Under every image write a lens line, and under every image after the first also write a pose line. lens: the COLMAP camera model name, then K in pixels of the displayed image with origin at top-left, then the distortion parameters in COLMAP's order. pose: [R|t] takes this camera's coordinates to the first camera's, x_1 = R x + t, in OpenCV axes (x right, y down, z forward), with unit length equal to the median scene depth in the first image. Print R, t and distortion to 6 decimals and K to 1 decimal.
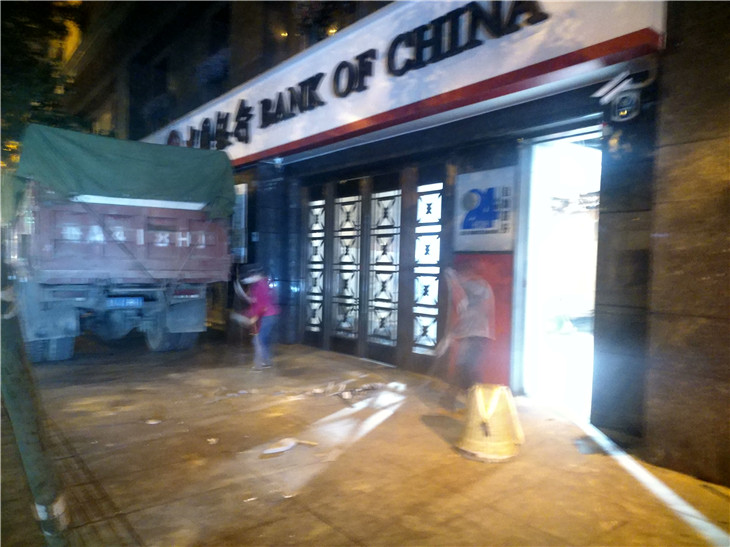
lens RADIAL K [[563.8, 0, 365.1], [0, 563.8, 282.4], [0, 0, 1]] dist [0.064151, -0.003403]
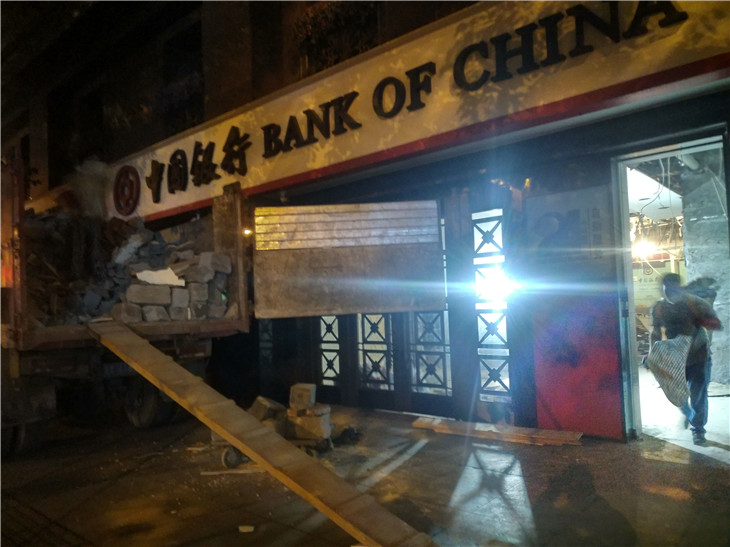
lens RADIAL K [[556.7, 0, 362.2], [0, 556.7, 287.0], [0, 0, 1]] dist [0.036591, -0.007743]
pose [[0.981732, -0.058997, 0.180893, -0.262882], [0.069170, 0.996329, -0.050448, -0.021280], [-0.177253, 0.062038, 0.982208, 0.171986]]
